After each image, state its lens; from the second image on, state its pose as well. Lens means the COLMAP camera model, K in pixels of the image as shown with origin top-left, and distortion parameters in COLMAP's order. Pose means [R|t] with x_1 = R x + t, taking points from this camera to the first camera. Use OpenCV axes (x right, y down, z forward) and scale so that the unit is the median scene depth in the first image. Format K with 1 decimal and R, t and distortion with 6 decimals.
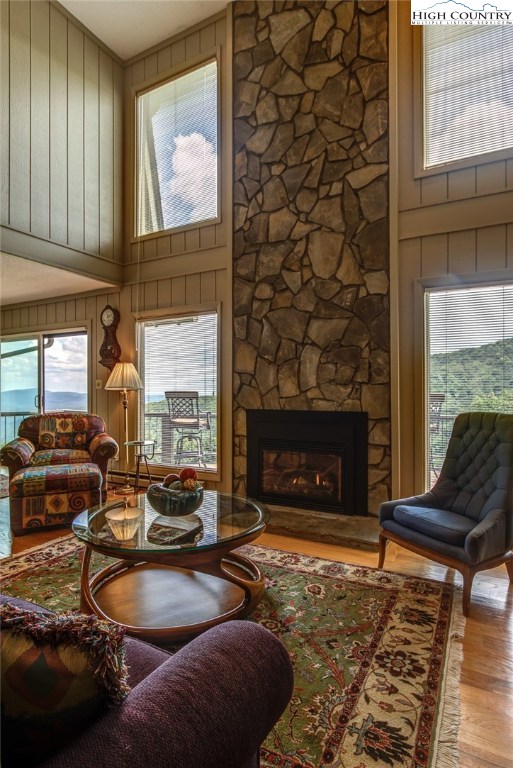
lens RADIAL K [[407.7, 0, 257.6], [0, 407.7, 406.4], [0, 0, 1]] dist [-0.005978, 0.000514]
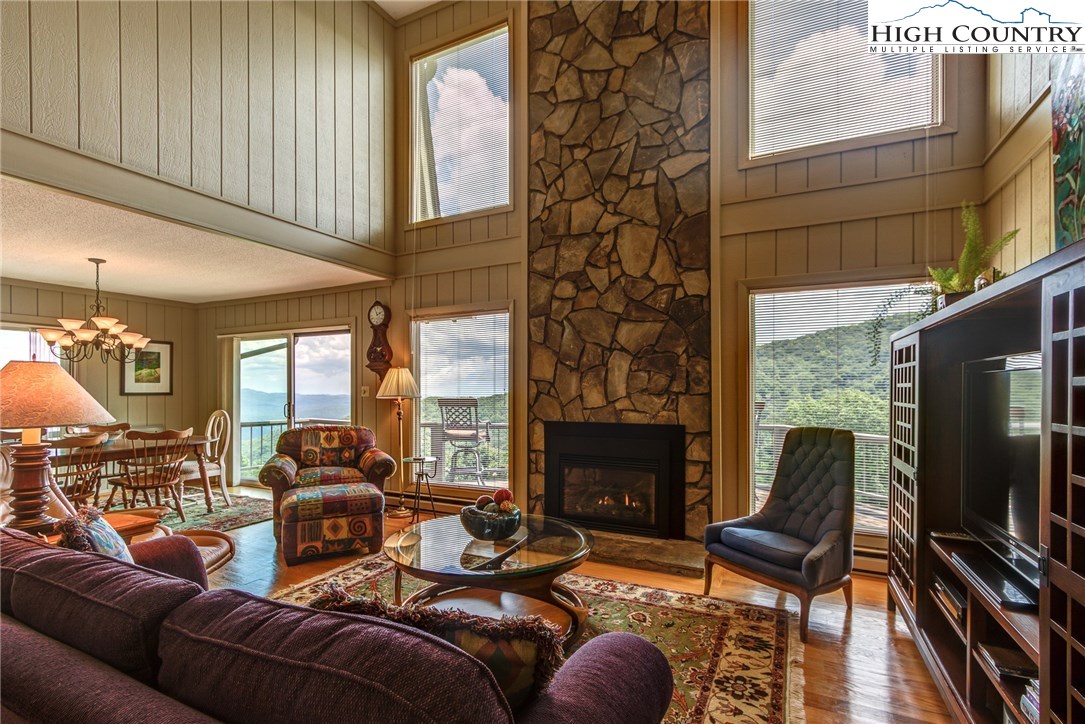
lens RADIAL K [[512.1, 0, 510.0], [0, 512.1, 410.0], [0, 0, 1]] dist [0.001570, -0.000009]
pose [[0.999973, -0.006148, 0.004028, -0.120687], [0.006117, 0.999952, 0.007659, -0.030123], [-0.004075, -0.007634, 0.999963, -0.134051]]
